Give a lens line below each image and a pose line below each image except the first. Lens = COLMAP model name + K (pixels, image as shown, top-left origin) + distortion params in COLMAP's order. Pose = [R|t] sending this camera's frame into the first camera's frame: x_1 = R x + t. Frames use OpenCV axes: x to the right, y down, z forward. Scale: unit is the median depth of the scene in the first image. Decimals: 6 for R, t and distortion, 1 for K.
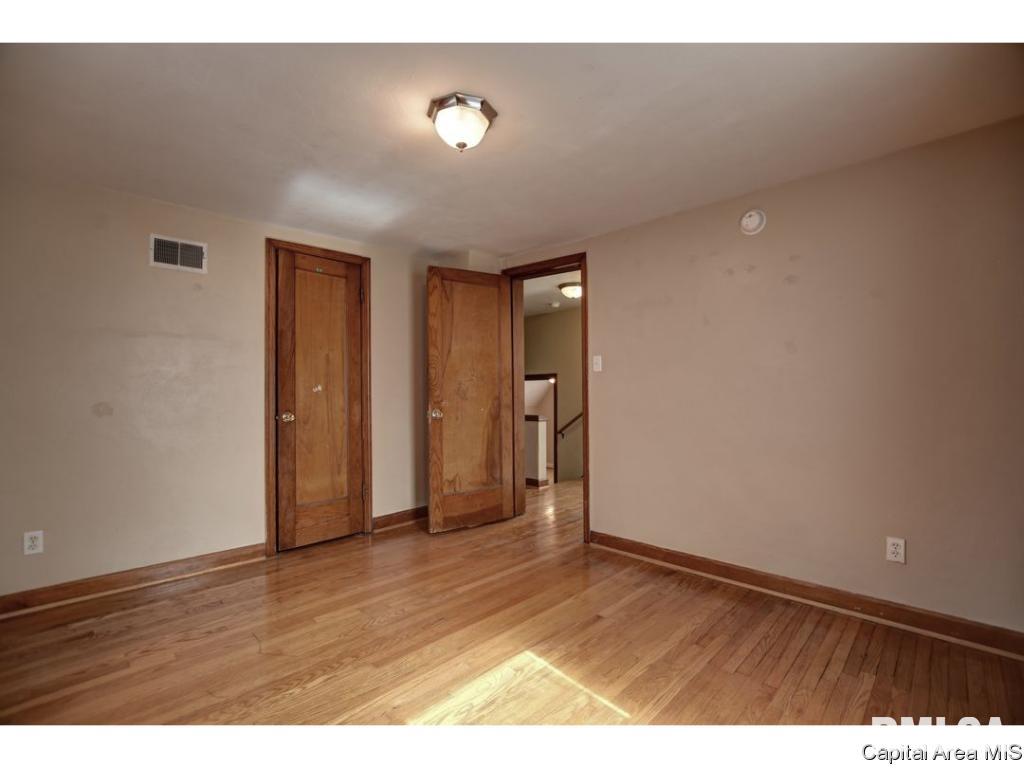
lens RADIAL K [[463.9, 0, 532.1], [0, 463.9, 386.2], [0, 0, 1]] dist [-0.020712, 0.000192]
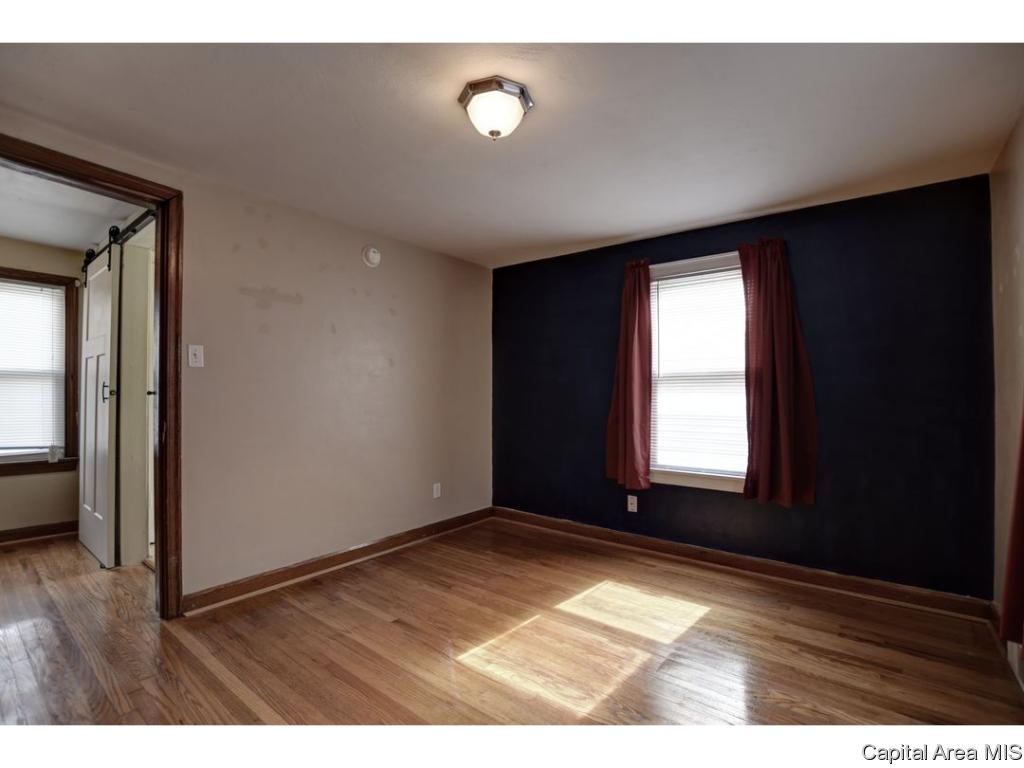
lens RADIAL K [[458.3, 0, 511.3], [0, 458.3, 388.3], [0, 0, 1]] dist [-0.019734, 0.001278]
pose [[-0.084056, 0.015238, 0.996345, -0.923411], [-0.016720, 0.999721, -0.016700, 0.007187], [-0.996321, -0.018063, -0.083778, 0.895991]]
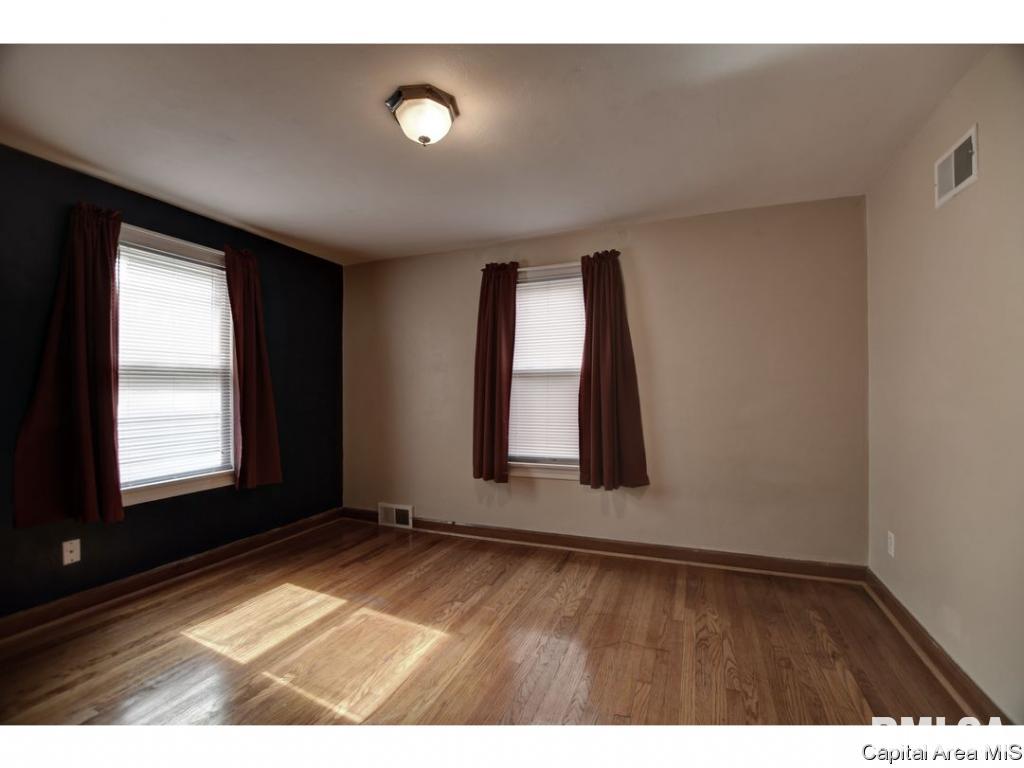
lens RADIAL K [[448.4, 0, 506.1], [0, 448.4, 387.4], [0, 0, 1]] dist [-0.030428, 0.000256]
pose [[-0.941020, 0.004807, -0.338318, 0.003434], [0.011804, 0.999757, -0.018629, 0.014618], [0.338146, -0.021524, -0.940847, 1.663394]]
